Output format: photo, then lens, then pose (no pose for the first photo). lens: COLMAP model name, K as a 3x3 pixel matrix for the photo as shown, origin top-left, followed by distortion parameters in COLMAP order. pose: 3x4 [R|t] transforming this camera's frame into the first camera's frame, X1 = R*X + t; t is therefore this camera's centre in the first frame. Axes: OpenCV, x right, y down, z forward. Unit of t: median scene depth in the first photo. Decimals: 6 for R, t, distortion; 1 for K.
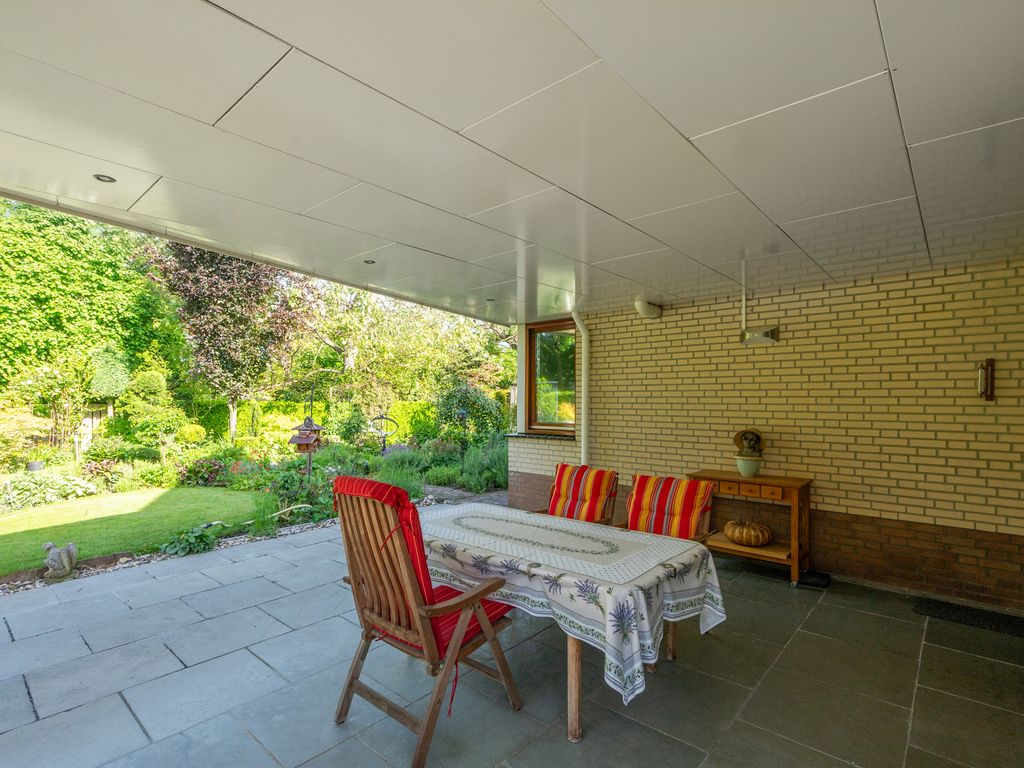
lens RADIAL K [[489.8, 0, 507.7], [0, 489.8, 393.0], [0, 0, 1]] dist [-0.001224, -0.000022]
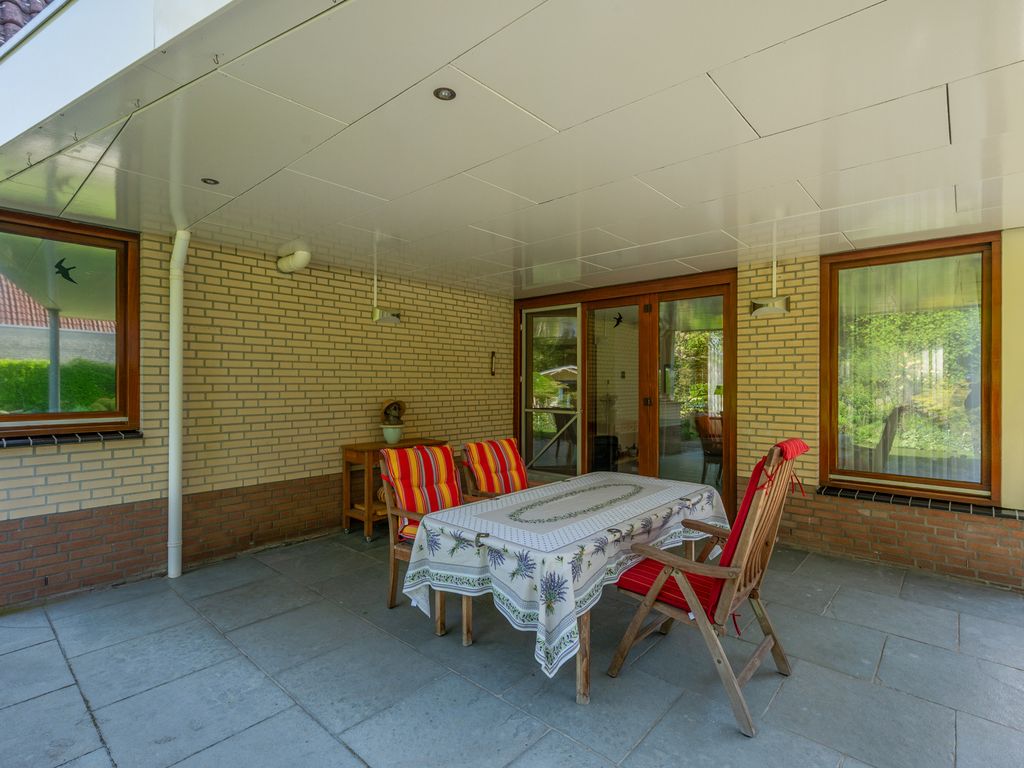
lens RADIAL K [[503.2, 0, 512.0], [0, 503.2, 384.0], [0, 0, 1]] dist [-0.000431, -0.000203]
pose [[0.008671, -0.000788, 0.999962, -0.221946], [-0.017810, 0.999841, 0.000942, 0.010858], [-0.999804, -0.017818, 0.008656, 0.255060]]
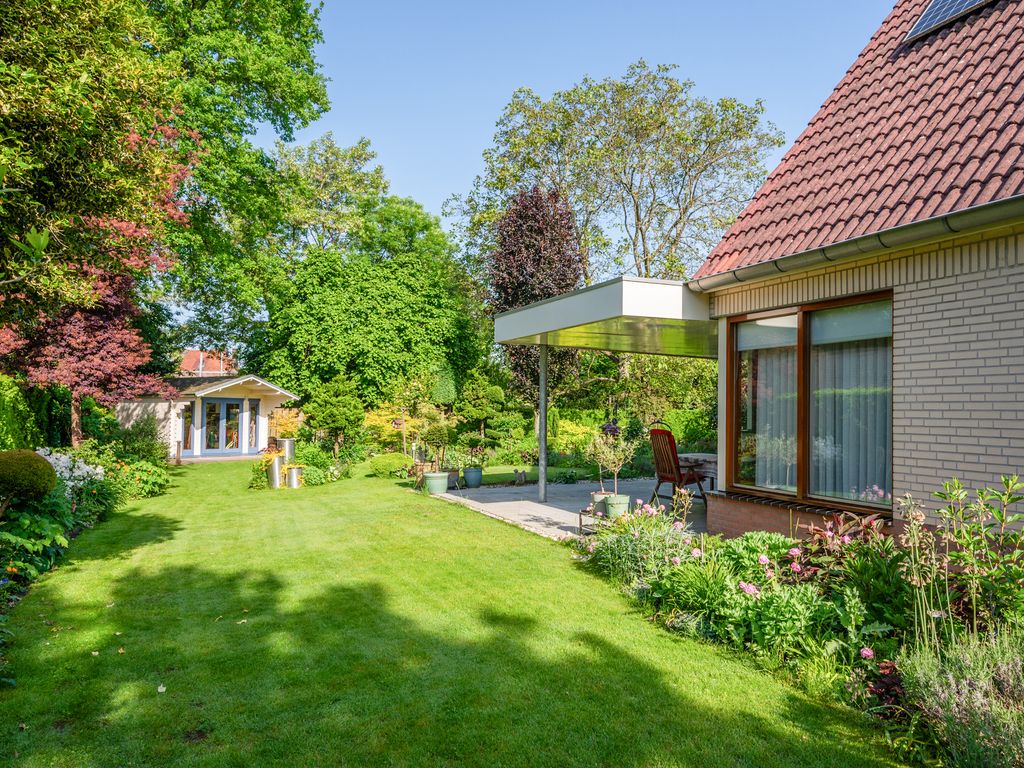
lens RADIAL K [[719.3, 0, 531.0], [0, 719.3, 389.0], [0, 0, 1]] dist [-0.002317, 0.001442]
pose [[0.914576, -0.003671, -0.404397, 0.160683], [-0.002224, 0.999898, -0.014106, -0.006392], [0.404407, 0.013800, 0.914475, -0.690327]]
